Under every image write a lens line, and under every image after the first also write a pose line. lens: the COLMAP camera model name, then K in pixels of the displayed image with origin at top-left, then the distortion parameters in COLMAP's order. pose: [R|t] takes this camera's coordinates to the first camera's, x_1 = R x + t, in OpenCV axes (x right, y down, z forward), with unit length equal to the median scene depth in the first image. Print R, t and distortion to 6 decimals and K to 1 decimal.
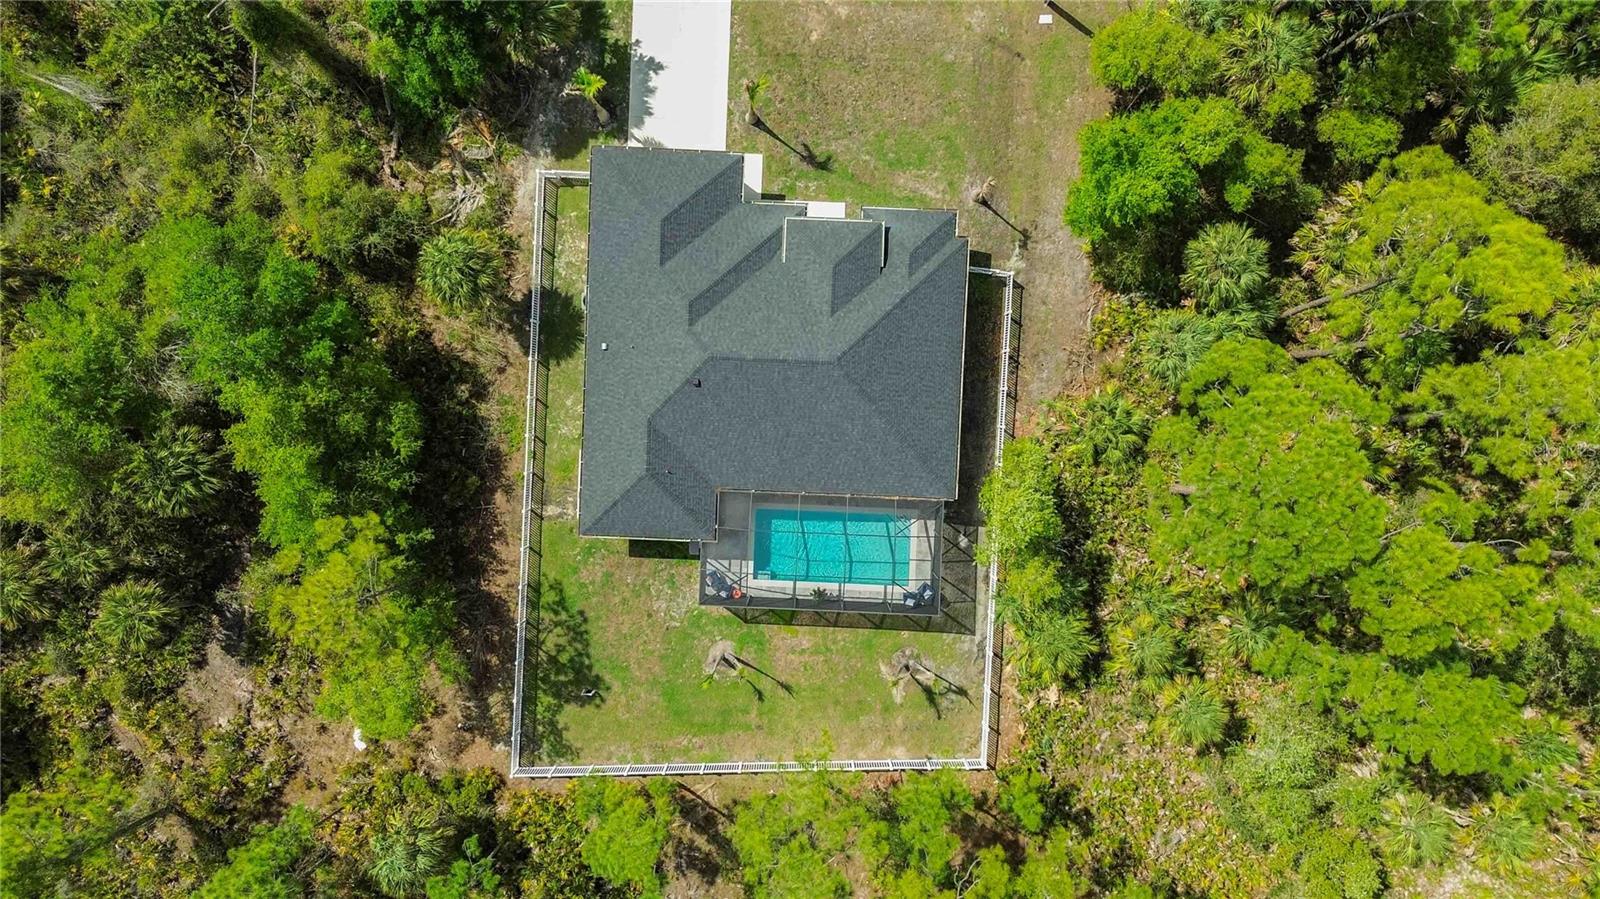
lens RADIAL K [[1133.4, 0, 827.2], [0, 1133.4, 405.3], [0, 0, 1]] dist [0.053569, -0.048349]
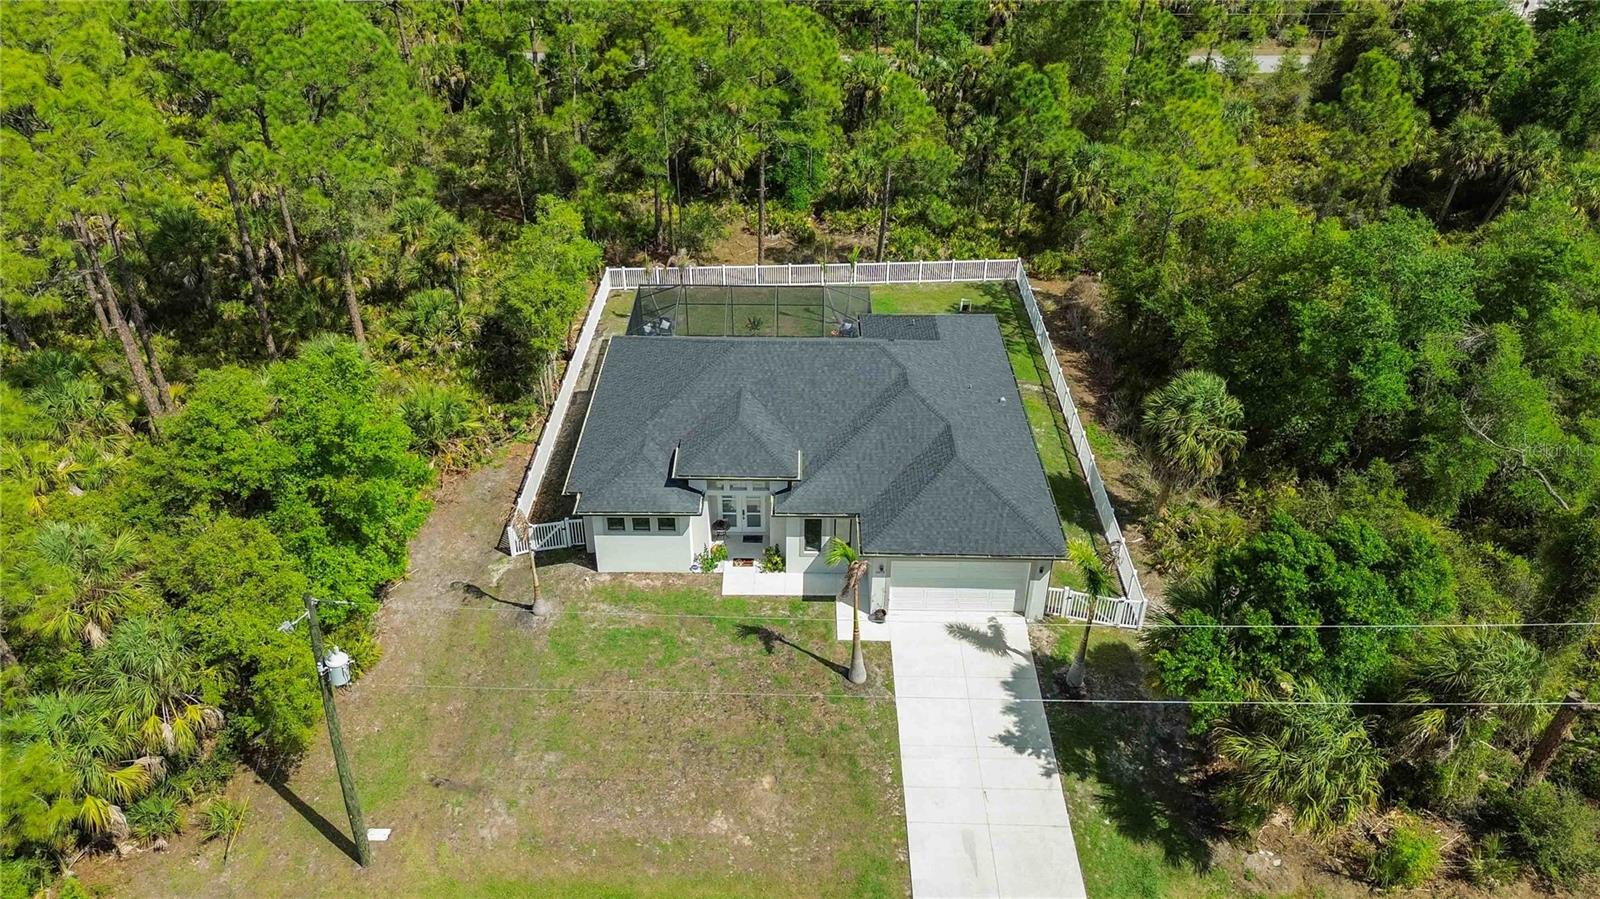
lens RADIAL K [[1133.4, 0, 792.7], [0, 1133.4, 458.9], [0, 0, 1]] dist [0.053569, -0.048349]
pose [[-0.999470, 0.012047, -0.030235, -0.009046], [-0.031619, -0.579570, 0.814309, -0.723428], [-0.007714, 0.814834, 0.579644, 0.498057]]
